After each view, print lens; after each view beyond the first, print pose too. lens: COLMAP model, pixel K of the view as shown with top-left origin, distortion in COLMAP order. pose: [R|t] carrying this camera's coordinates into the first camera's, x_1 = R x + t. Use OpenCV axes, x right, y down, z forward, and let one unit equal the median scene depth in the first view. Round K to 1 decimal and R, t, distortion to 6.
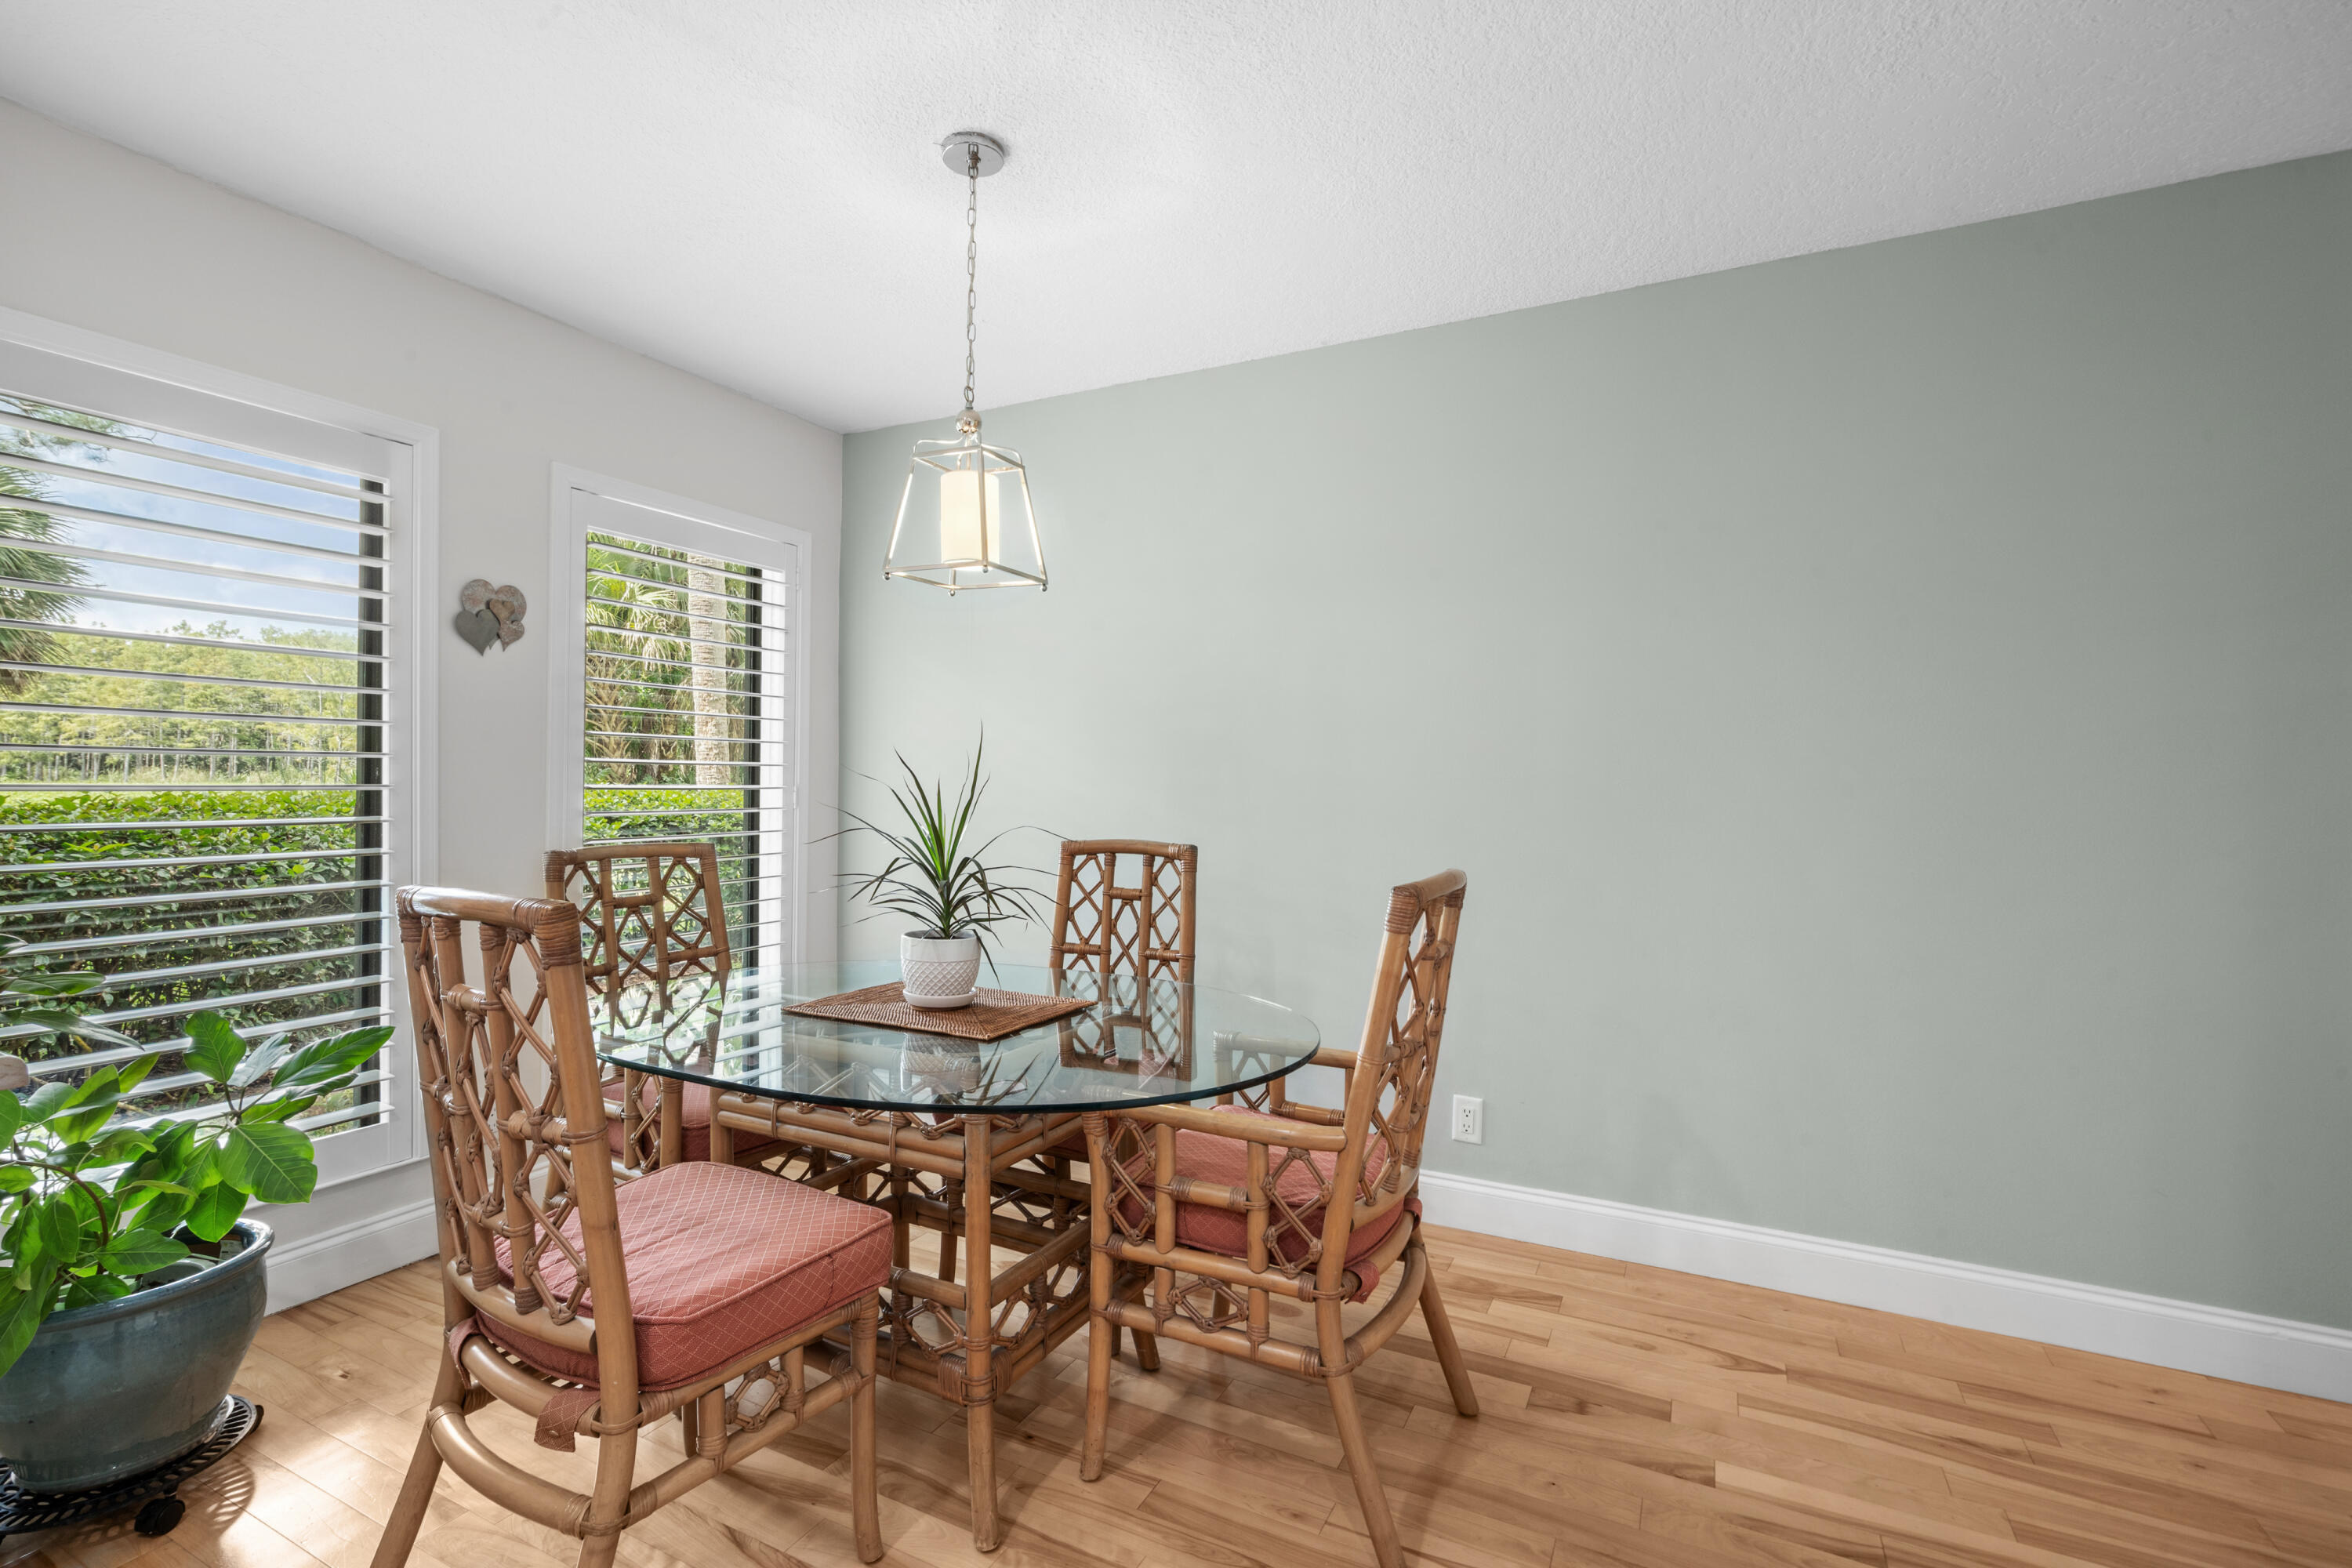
lens RADIAL K [[1079.8, 0, 1166.0], [0, 1079.8, 770.1], [0, 0, 1]] dist [-0.000593, 0.000415]
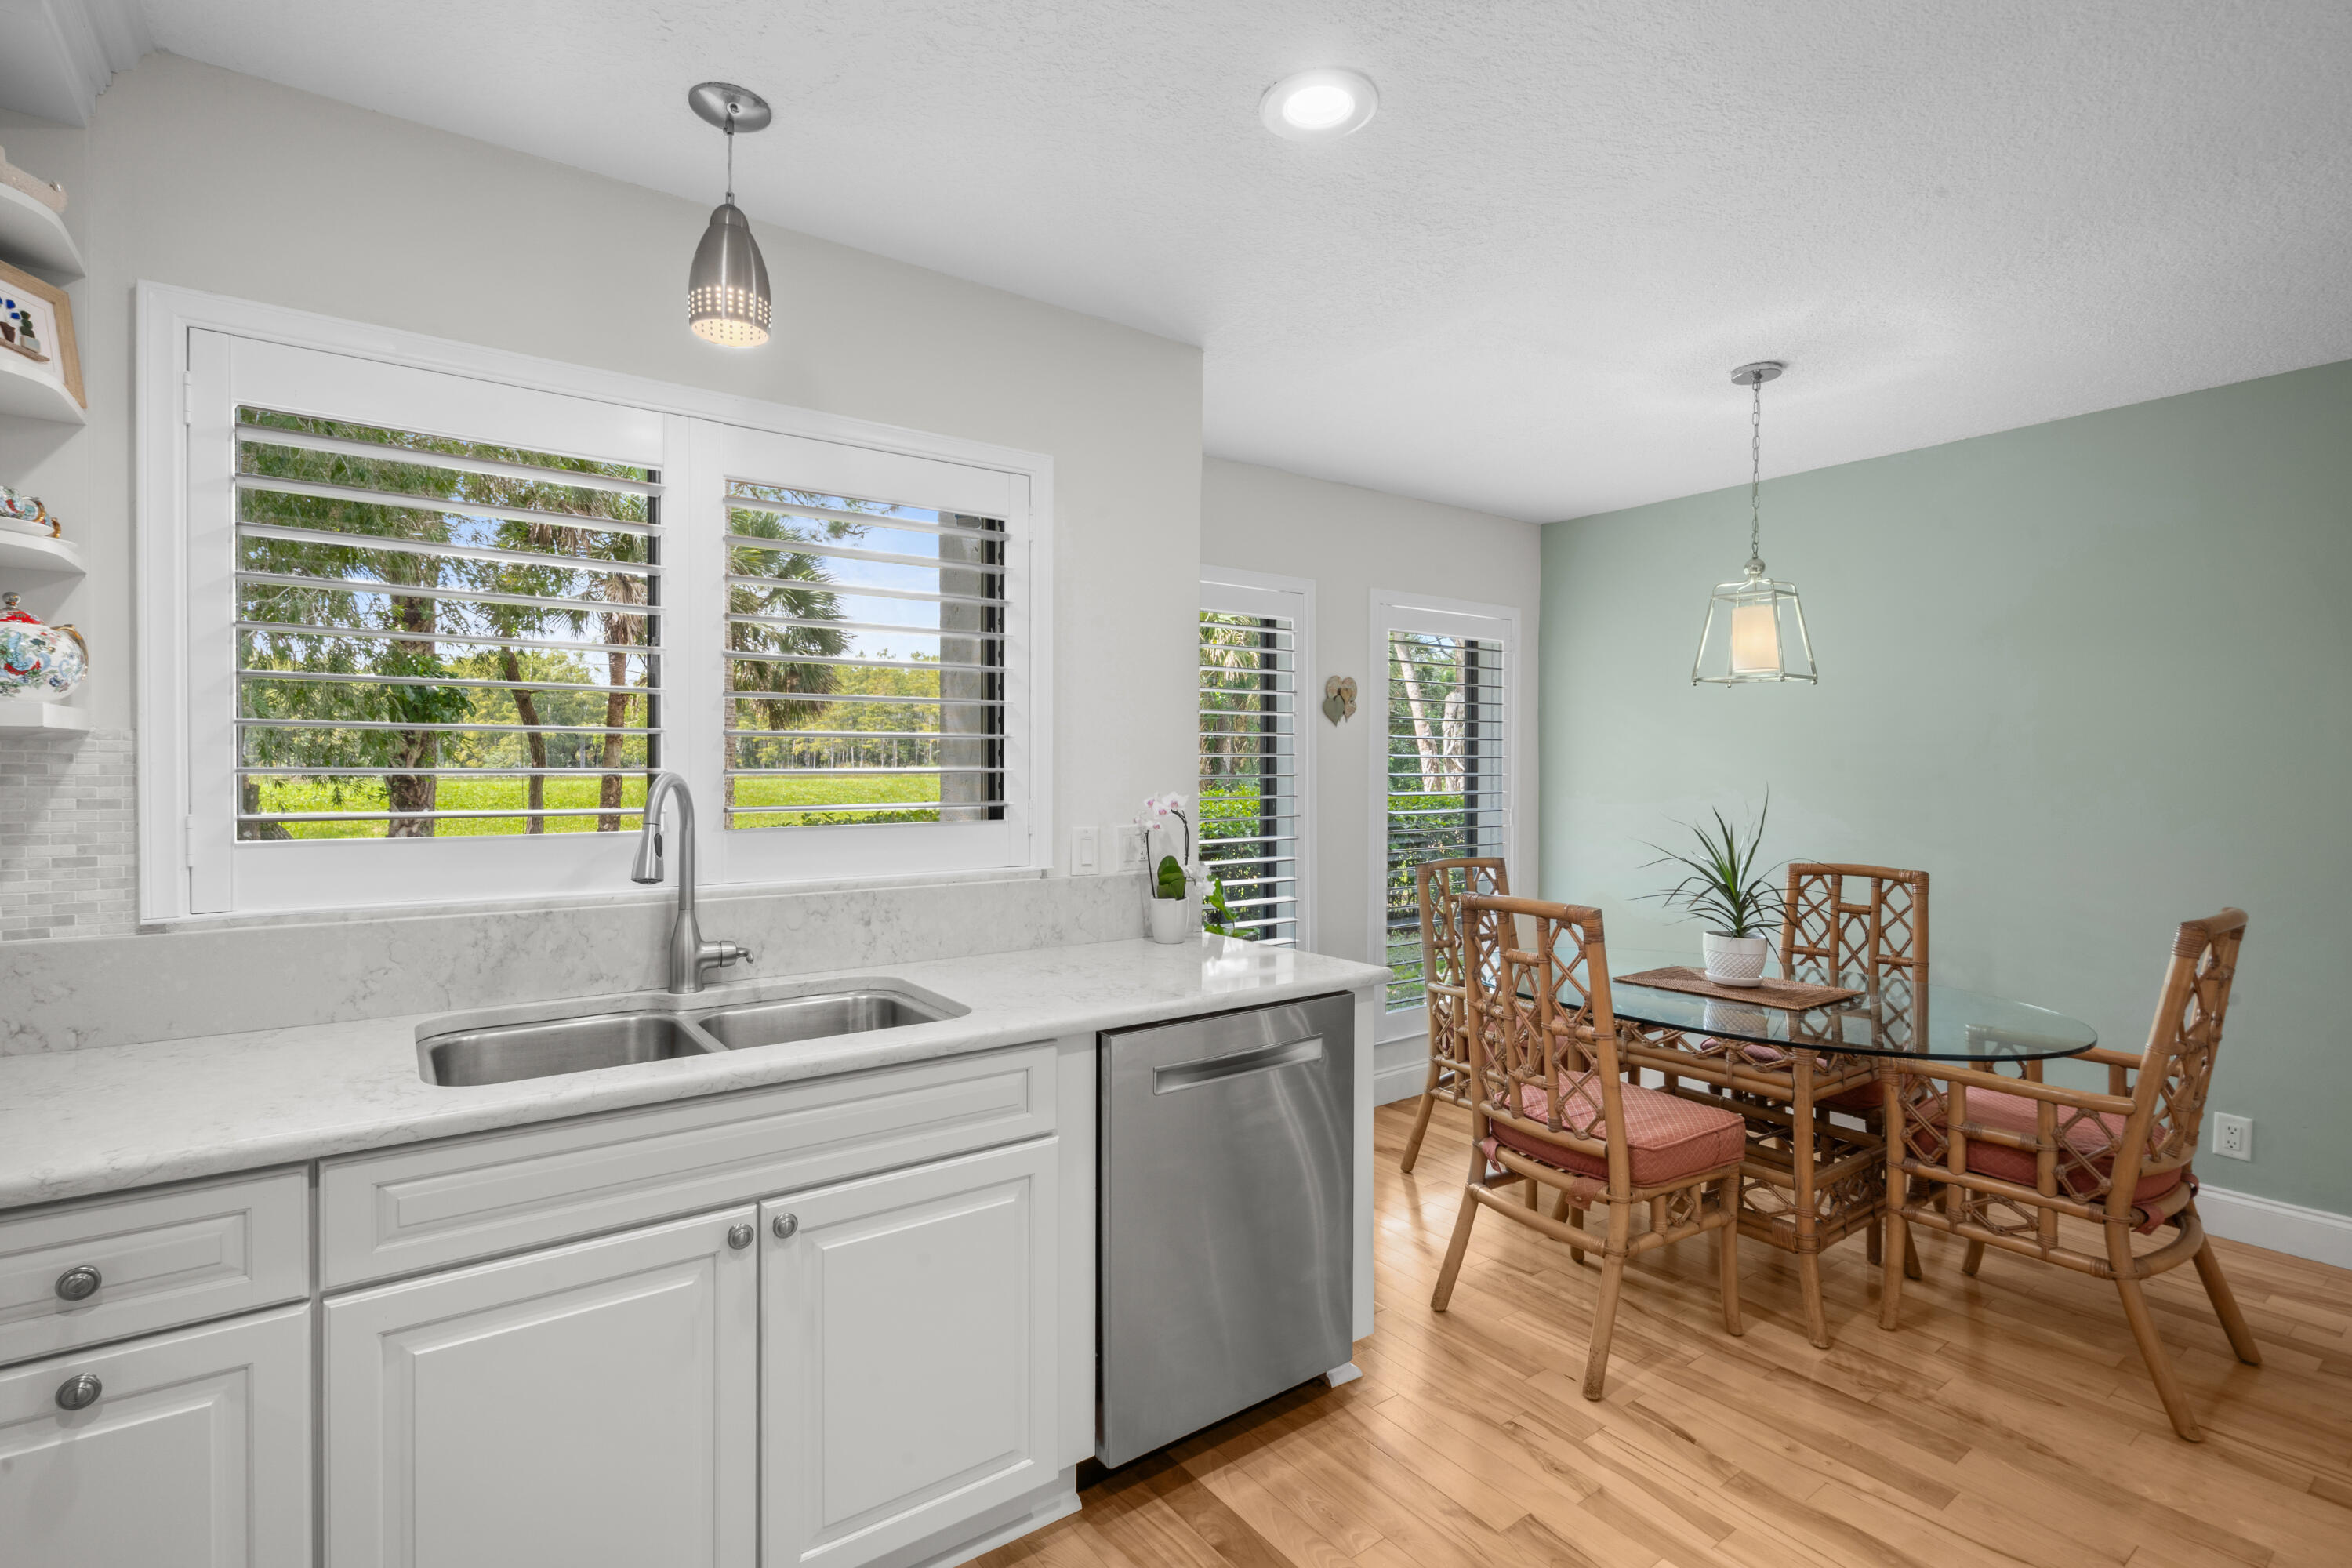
lens RADIAL K [[1069.2, 0, 1153.5], [0, 1069.2, 768.5], [0, 0, 1]] dist [0.001038, -0.001204]
pose [[0.882459, -0.009237, -0.470298, -0.219296], [0.013695, 0.999888, 0.006060, -0.082308], [0.470190, -0.011788, 0.882487, -0.581380]]
